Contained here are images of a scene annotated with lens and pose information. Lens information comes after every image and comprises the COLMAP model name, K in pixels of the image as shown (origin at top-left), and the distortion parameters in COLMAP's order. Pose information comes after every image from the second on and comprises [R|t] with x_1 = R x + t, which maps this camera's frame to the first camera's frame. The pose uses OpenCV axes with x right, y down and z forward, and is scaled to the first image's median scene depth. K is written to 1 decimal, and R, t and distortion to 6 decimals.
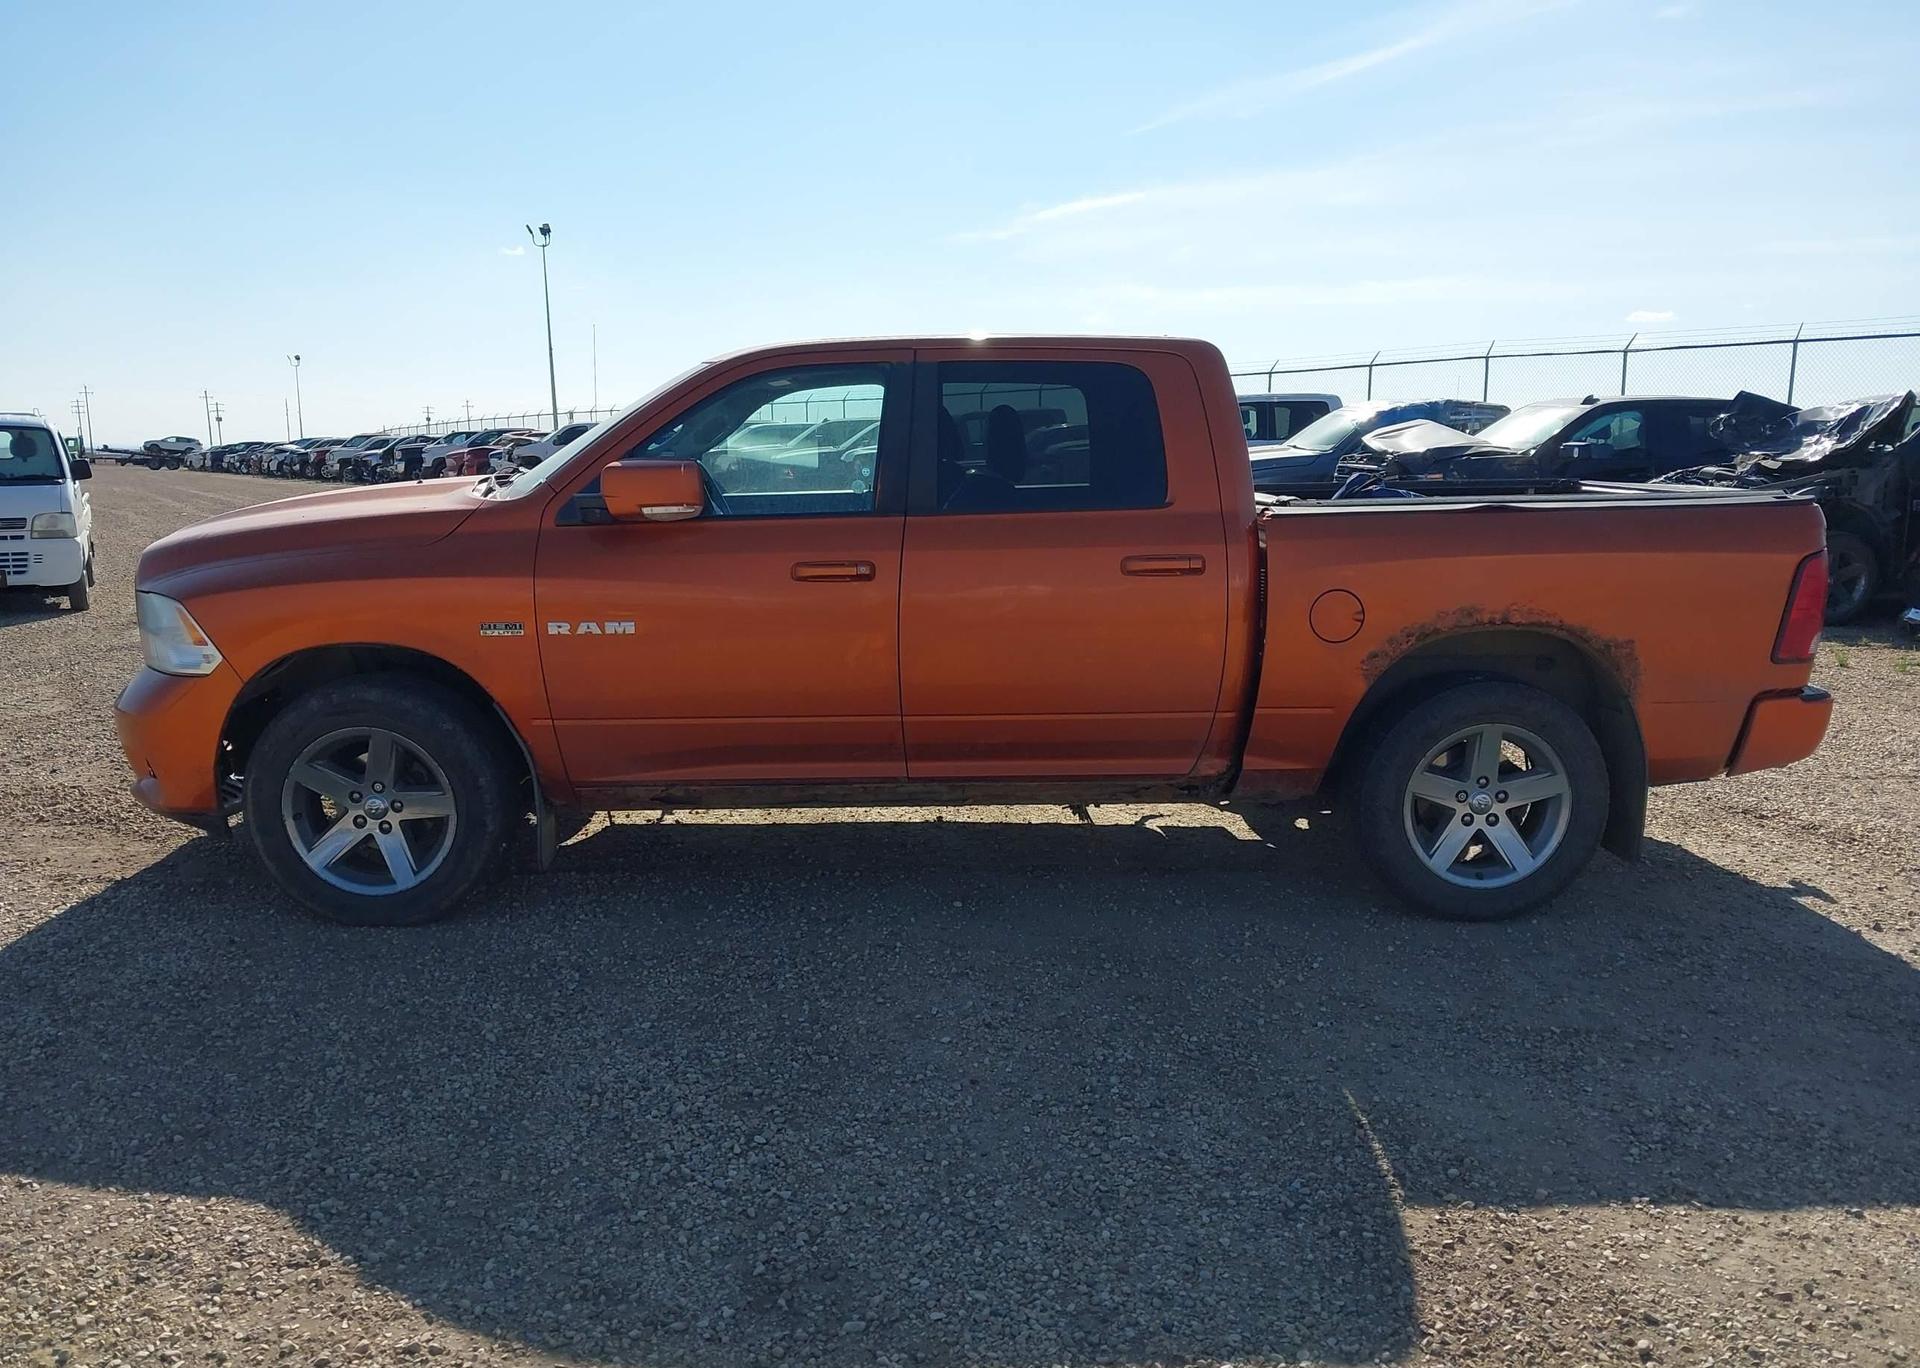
lens RADIAL K [[1482.0, 0, 982.0], [0, 1482.0, 704.8], [0, 0, 1]] dist [0.053440, -0.069024]
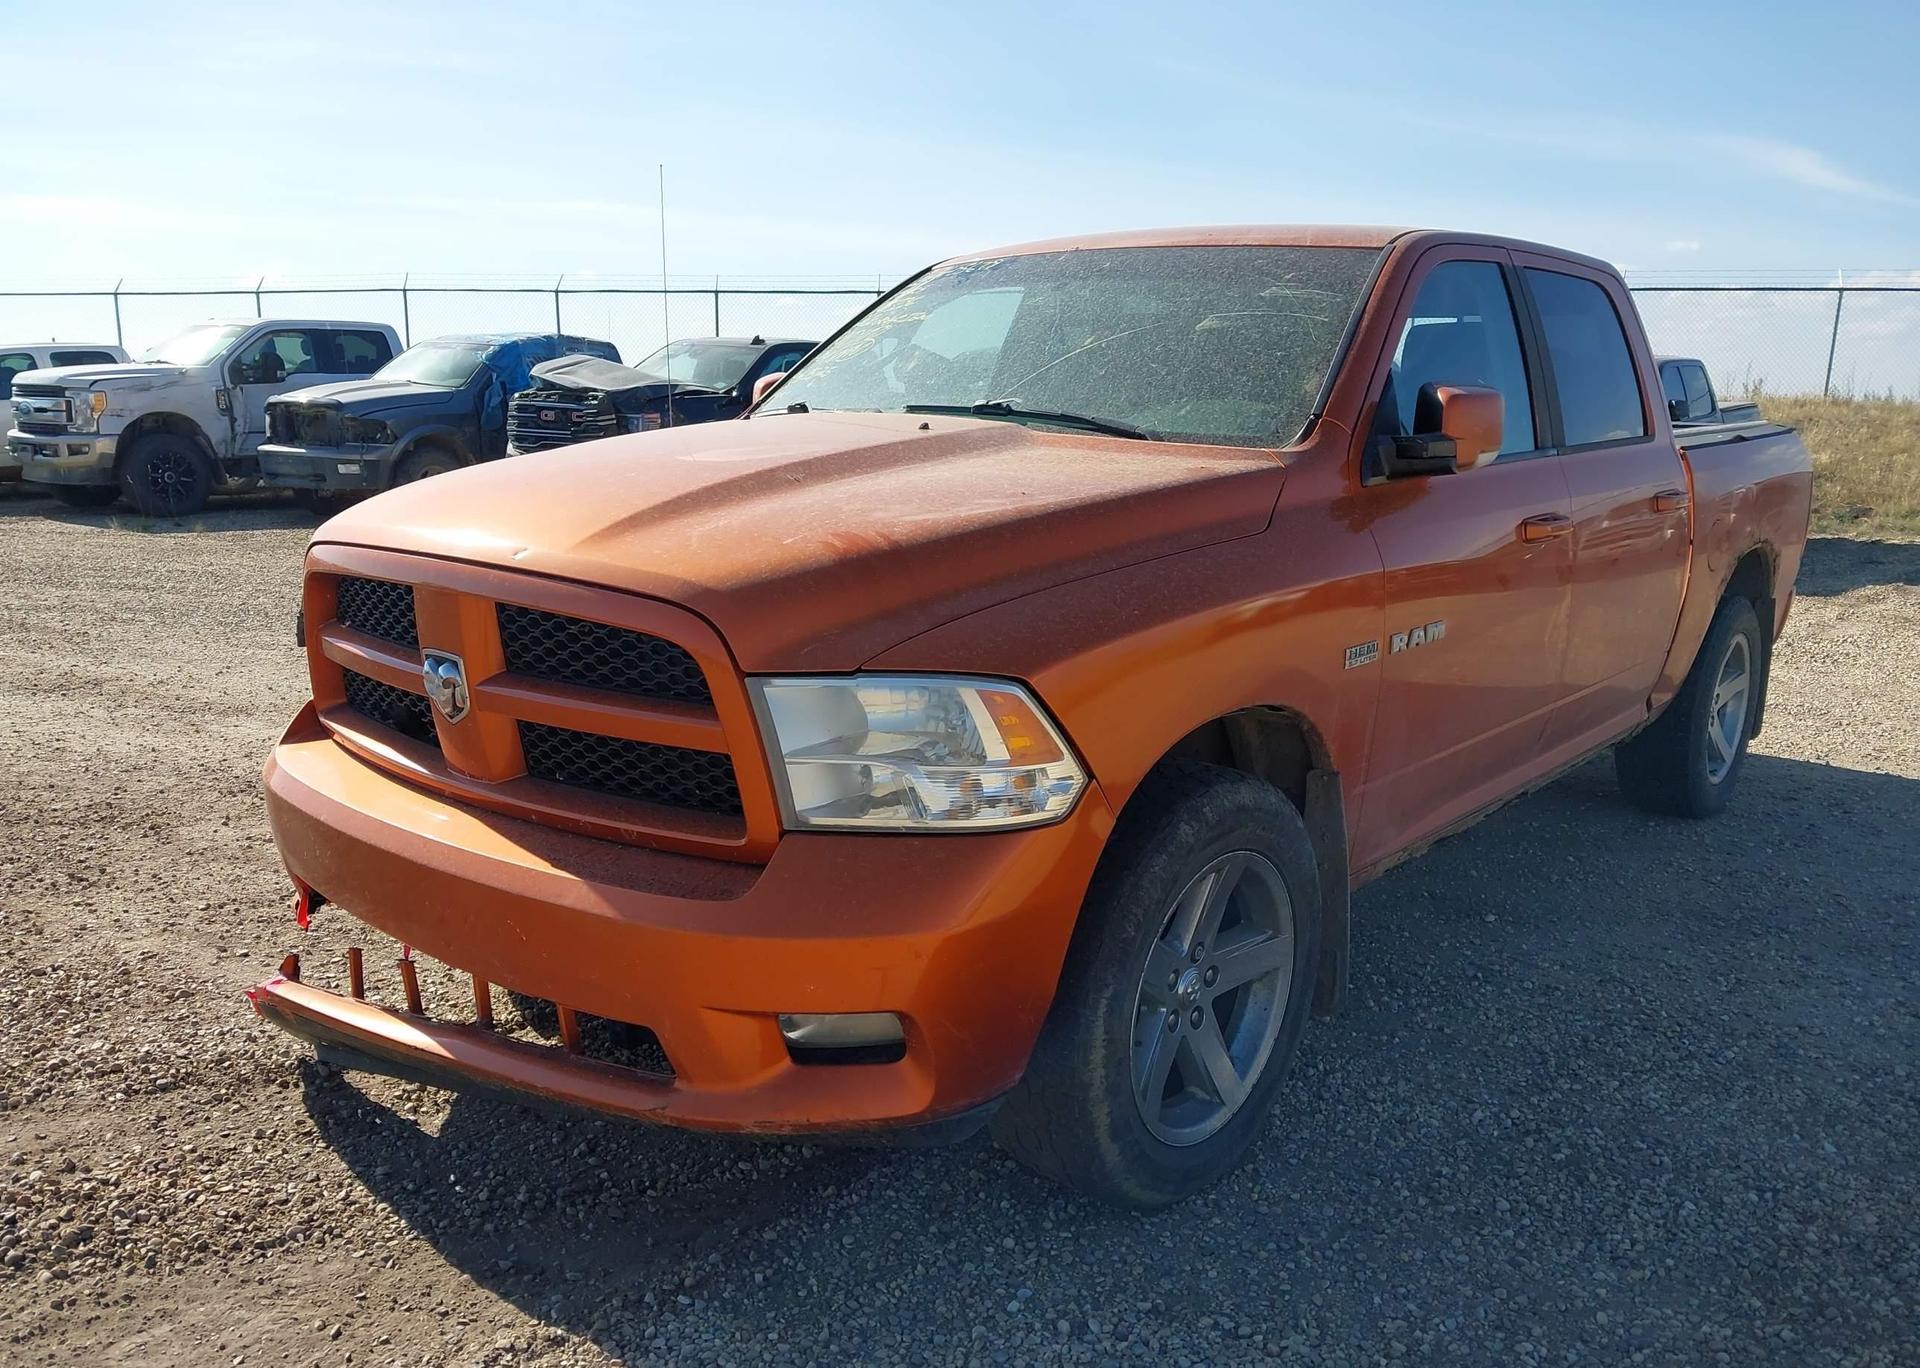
lens RADIAL K [[1487.2, 0, 970.1], [0, 1487.2, 711.8], [0, 0, 1]] dist [0.012267, 0.000212]
pose [[0.684837, -0.149475, 0.713201, -0.881012], [0.119289, 0.988529, 0.092633, -0.103640], [-0.718866, 0.021638, 0.694812, 0.673264]]
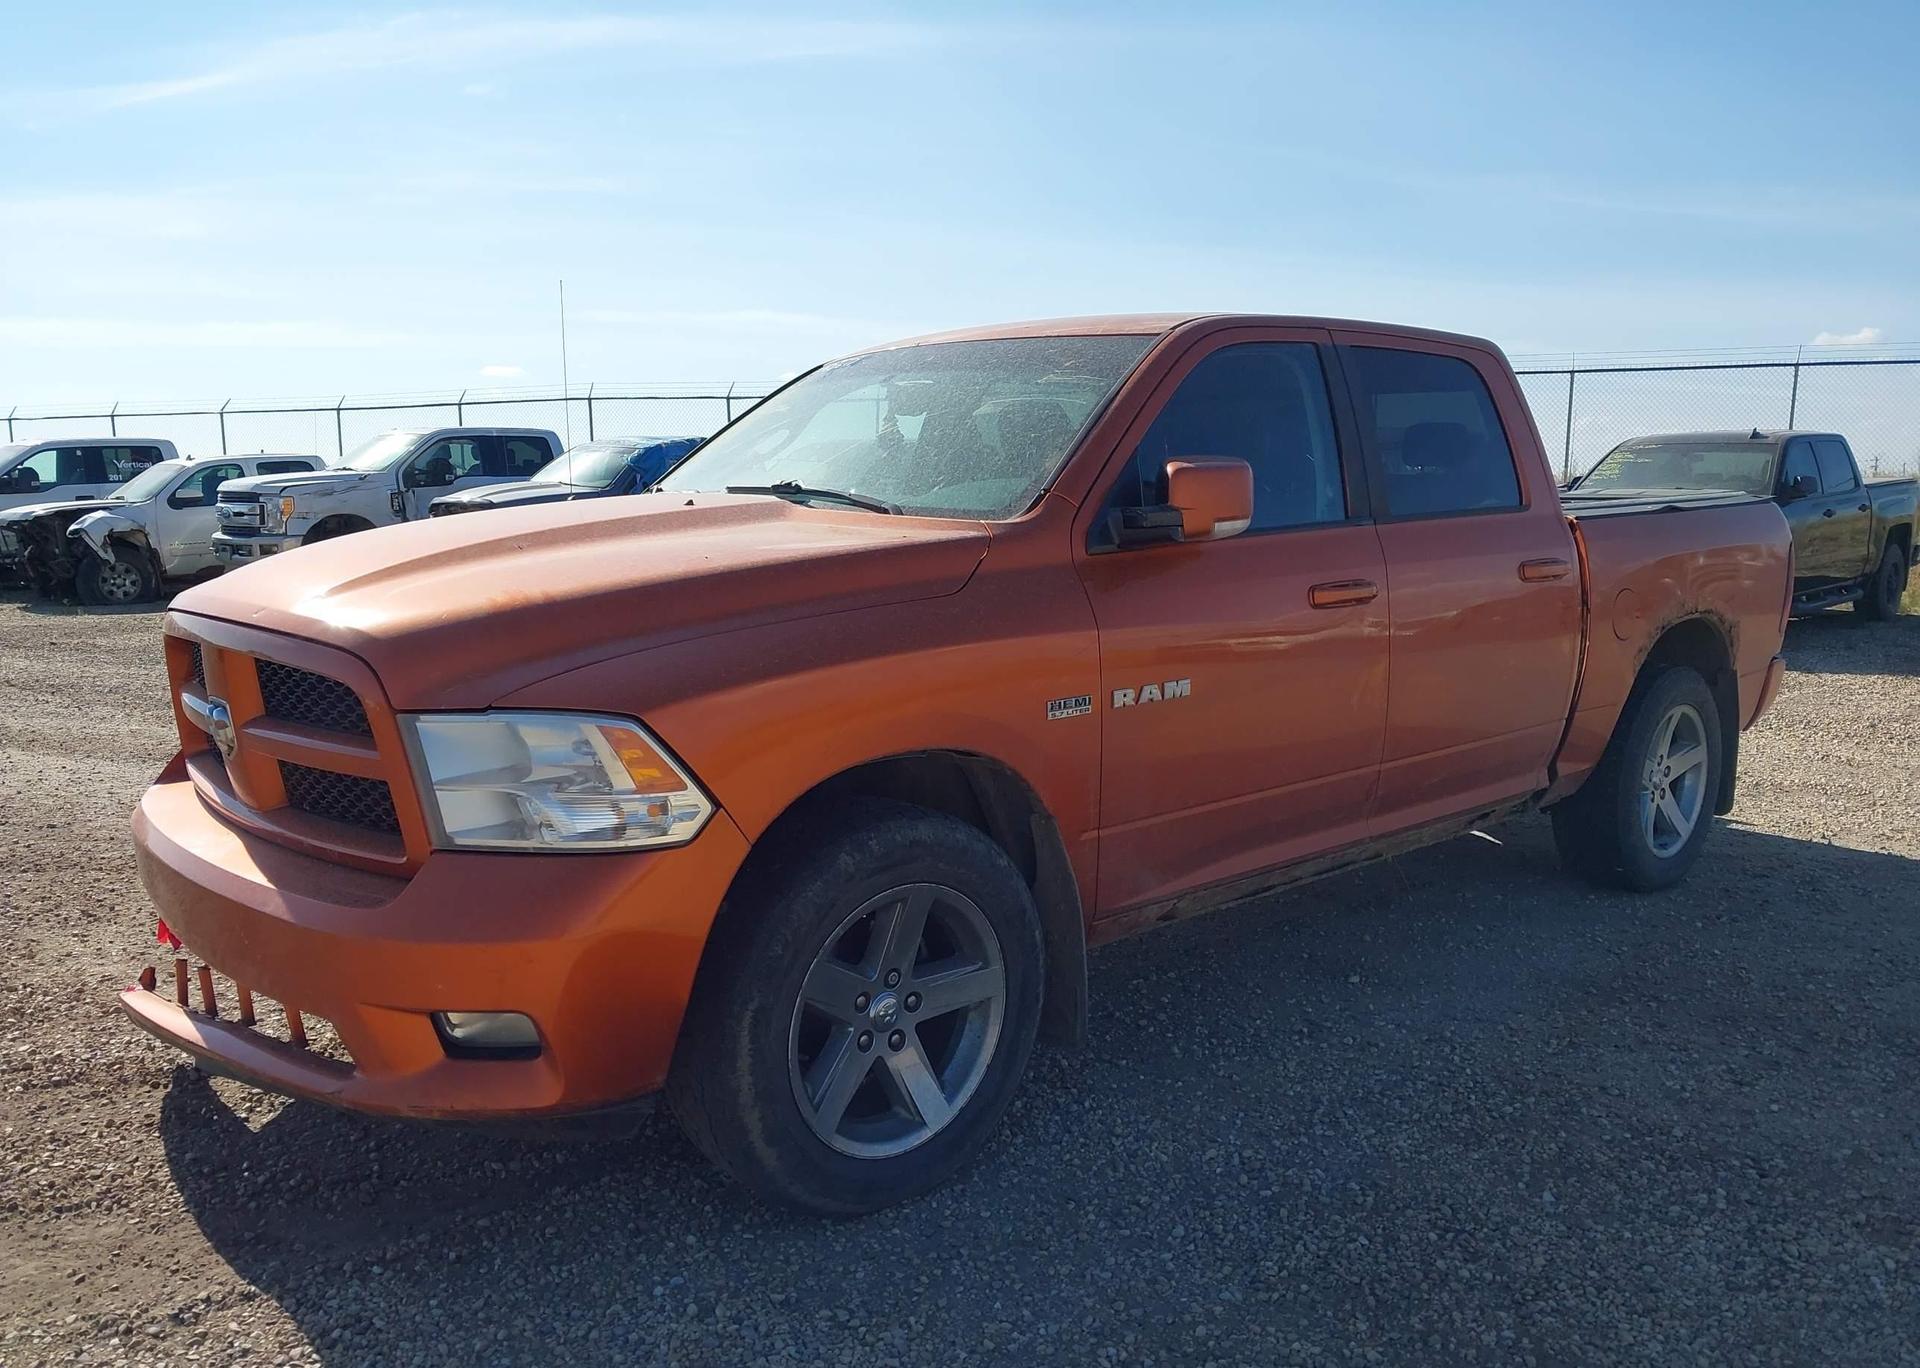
lens RADIAL K [[1482.0, 0, 982.0], [0, 1482.0, 704.8], [0, 0, 1]] dist [0.053440, -0.069024]
pose [[0.773629, -0.101415, 0.625471, -0.770808], [0.120902, 0.992599, 0.011402, -0.063533], [-0.621998, 0.066800, 0.780164, 0.490180]]
